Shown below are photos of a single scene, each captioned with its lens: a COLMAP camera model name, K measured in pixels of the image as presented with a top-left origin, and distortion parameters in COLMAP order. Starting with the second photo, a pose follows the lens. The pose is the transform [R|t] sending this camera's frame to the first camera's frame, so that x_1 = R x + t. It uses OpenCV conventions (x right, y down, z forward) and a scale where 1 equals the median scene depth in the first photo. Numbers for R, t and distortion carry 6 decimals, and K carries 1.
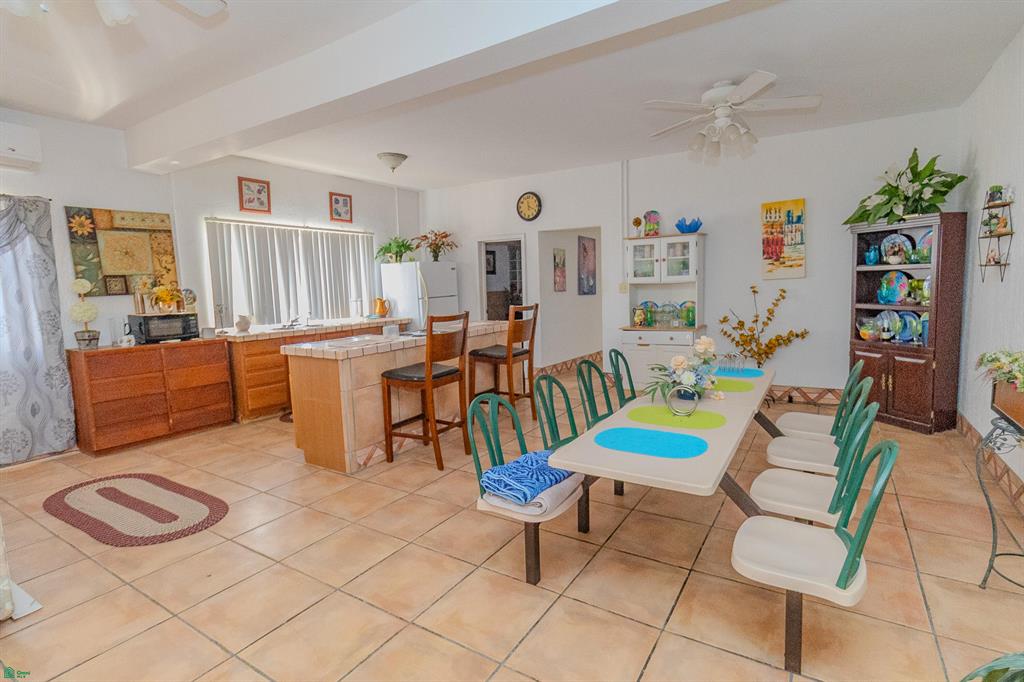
lens RADIAL K [[481.4, 0, 527.4], [0, 481.4, 327.1], [0, 0, 1]] dist [0.002261, -0.000442]
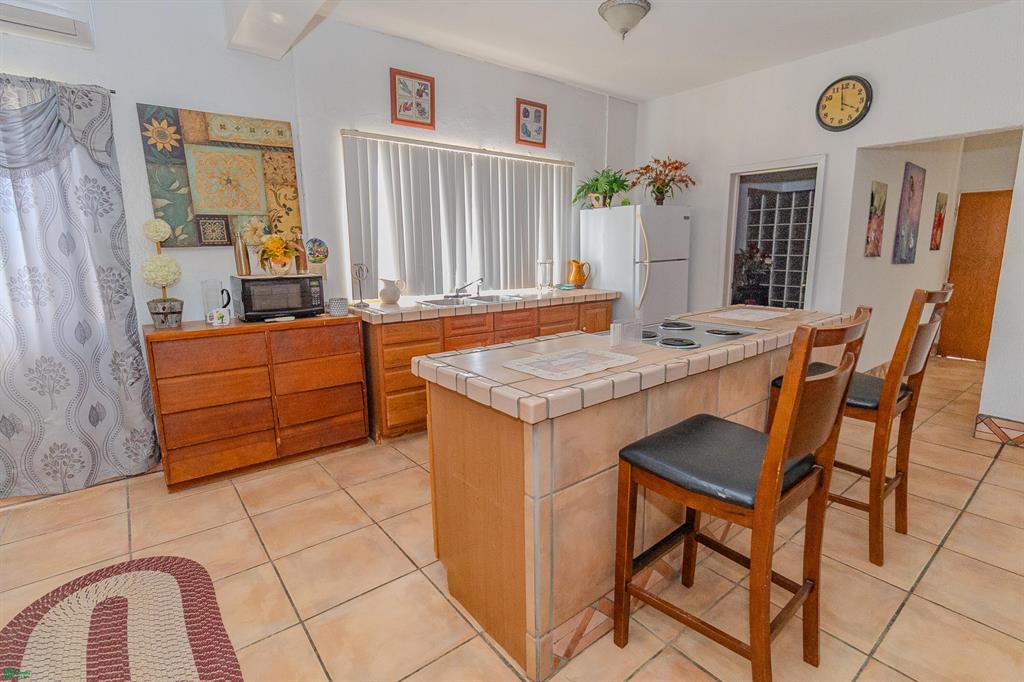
lens RADIAL K [[481.4, 0, 516.7], [0, 481.4, 338.0], [0, 0, 1]] dist [0.002261, -0.000442]
pose [[0.931200, 0.086443, -0.354109, -0.194572], [-0.050387, 0.992673, 0.109822, -0.030278], [0.361008, -0.084423, 0.928733, 0.469205]]
